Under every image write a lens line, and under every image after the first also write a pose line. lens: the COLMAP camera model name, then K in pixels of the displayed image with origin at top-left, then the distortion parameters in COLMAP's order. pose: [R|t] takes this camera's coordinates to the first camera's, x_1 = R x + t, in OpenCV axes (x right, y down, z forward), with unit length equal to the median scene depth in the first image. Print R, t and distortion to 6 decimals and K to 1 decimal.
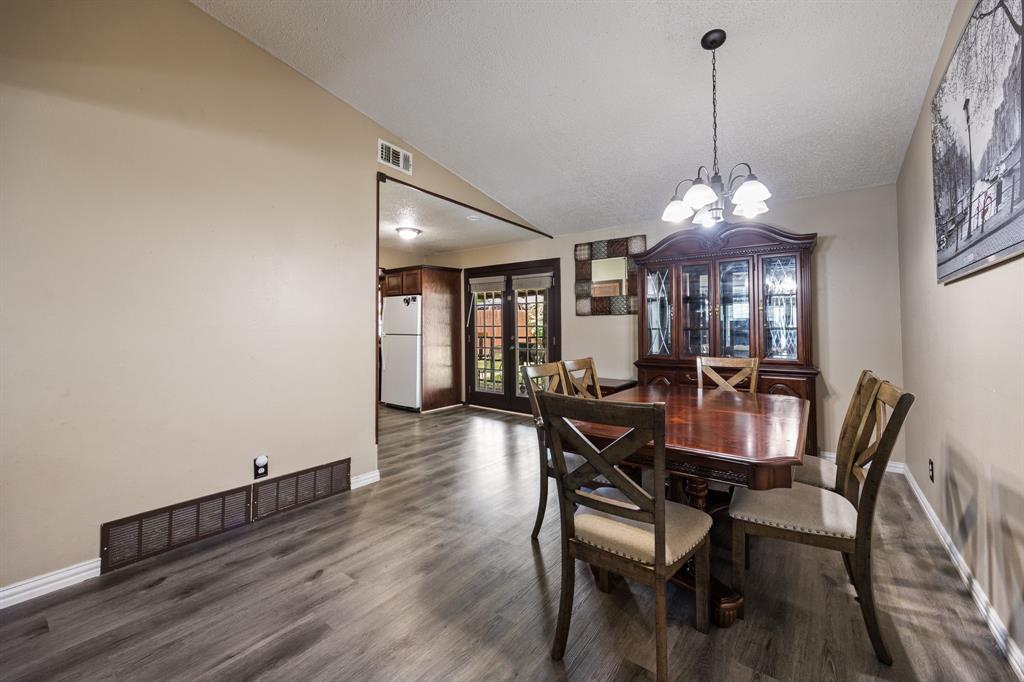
lens RADIAL K [[409.6, 0, 518.9], [0, 409.6, 317.5], [0, 0, 1]] dist [0.010695, -0.000001]
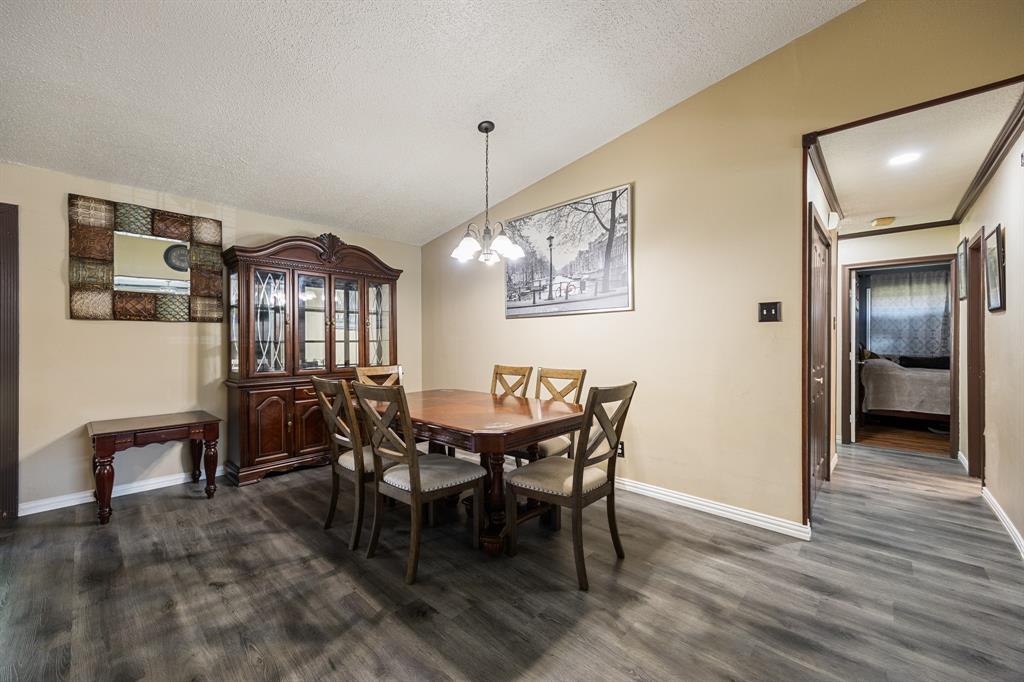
lens RADIAL K [[397.6, 0, 515.5], [0, 397.6, 340.5], [0, 0, 1]] dist [0.001121, 0.000064]
pose [[0.110742, 0.002517, 0.993846, -0.377311], [-0.025574, 0.999673, 0.000318, 0.010593], [-0.993520, -0.025451, 0.110770, 0.345696]]
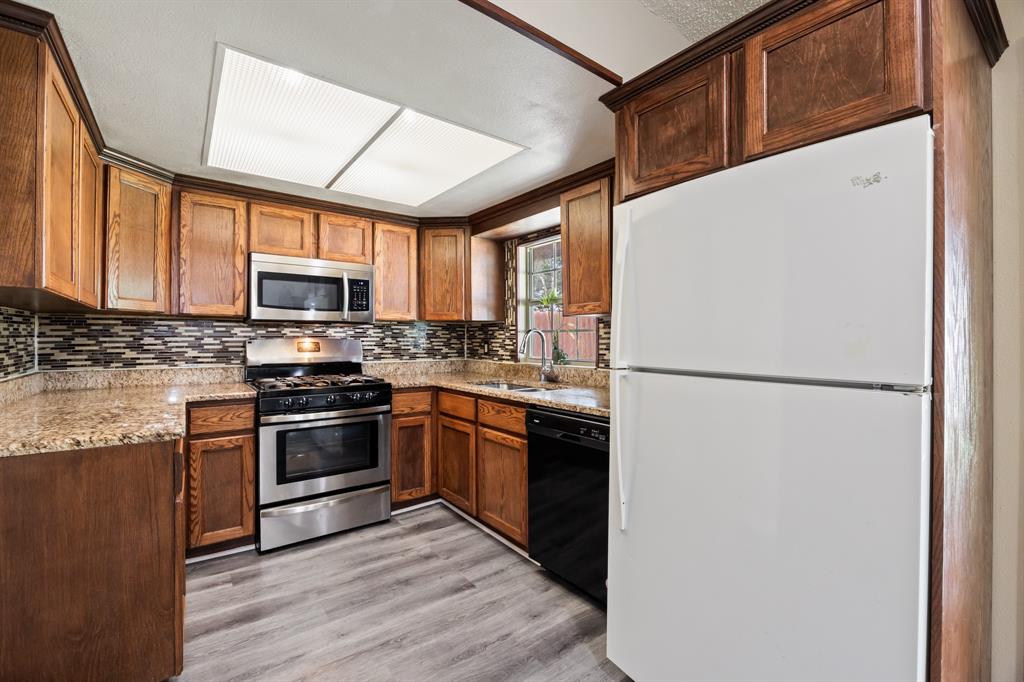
lens RADIAL K [[441.0, 0, 512.6], [0, 441.0, 337.9], [0, 0, 1]] dist [-0.012428, 0.000104]
pose [[0.958774, 0.001814, -0.284164, -0.414503], [0.006183, 0.999610, 0.027244, 0.024141], [0.284103, -0.027878, 0.958388, 0.976348]]
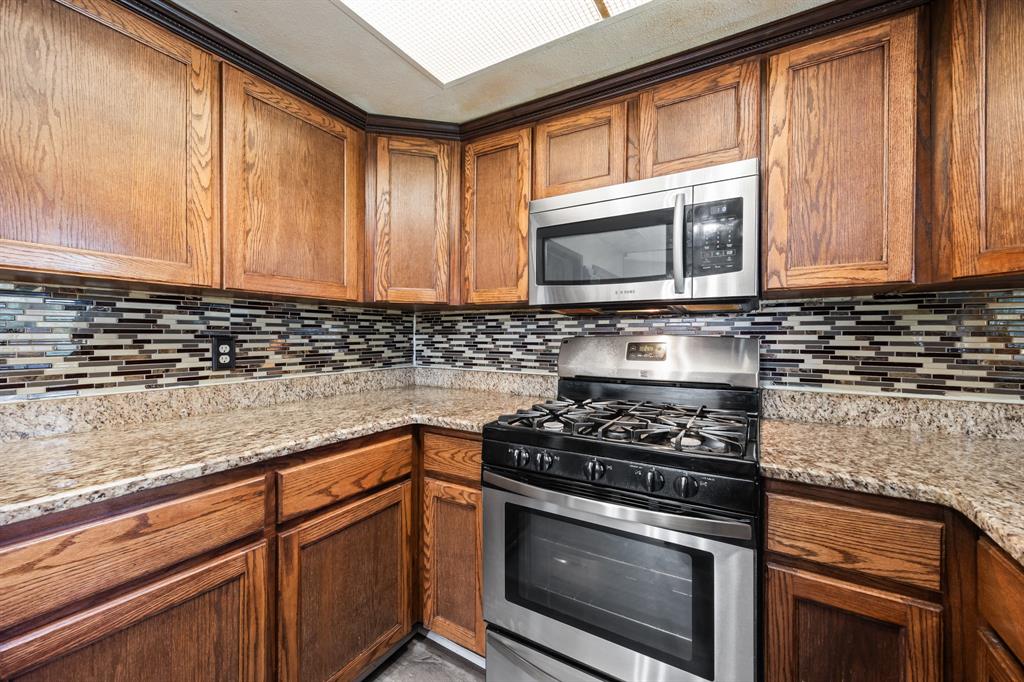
lens RADIAL K [[406.6, 0, 515.9], [0, 406.6, 338.3], [0, 0, 1]] dist [0.006239, -0.000215]
pose [[0.094428, 0.006193, -0.995512, -0.559185], [0.026492, 0.999611, 0.008732, 0.036829], [0.995179, -0.027198, 0.094227, 1.364944]]
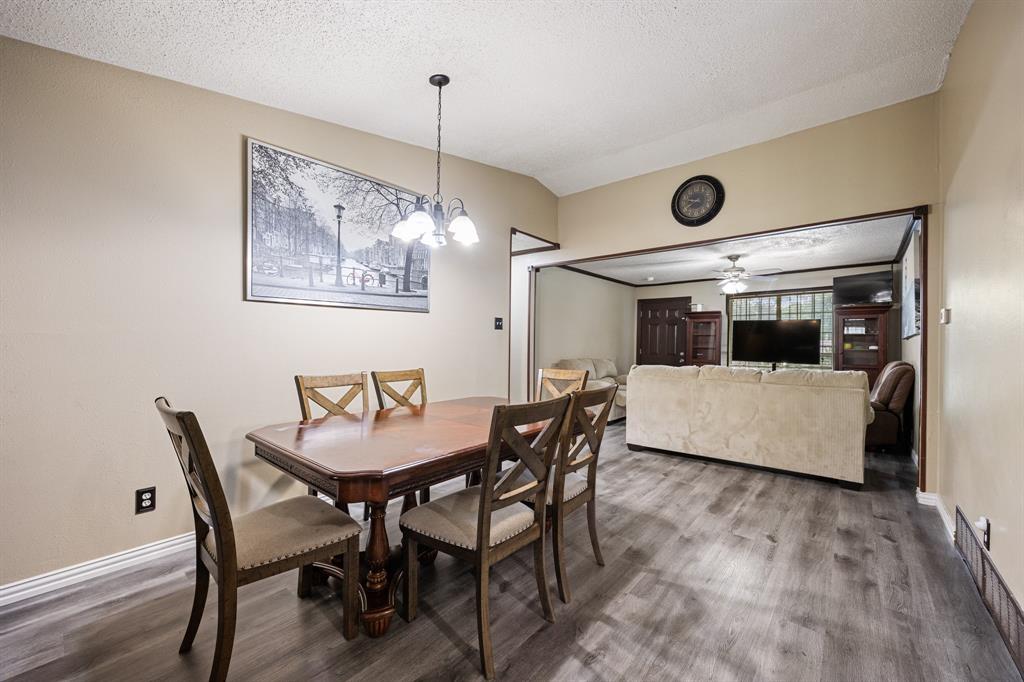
lens RADIAL K [[403.1, 0, 515.8], [0, 403.1, 341.5], [0, 0, 1]] dist [0.006030, 0.000058]
pose [[-0.997494, -0.008924, 0.070182, 0.085038], [-0.010823, 0.999585, -0.026712, 0.027421], [-0.069914, -0.027405, -0.997176, 0.955926]]
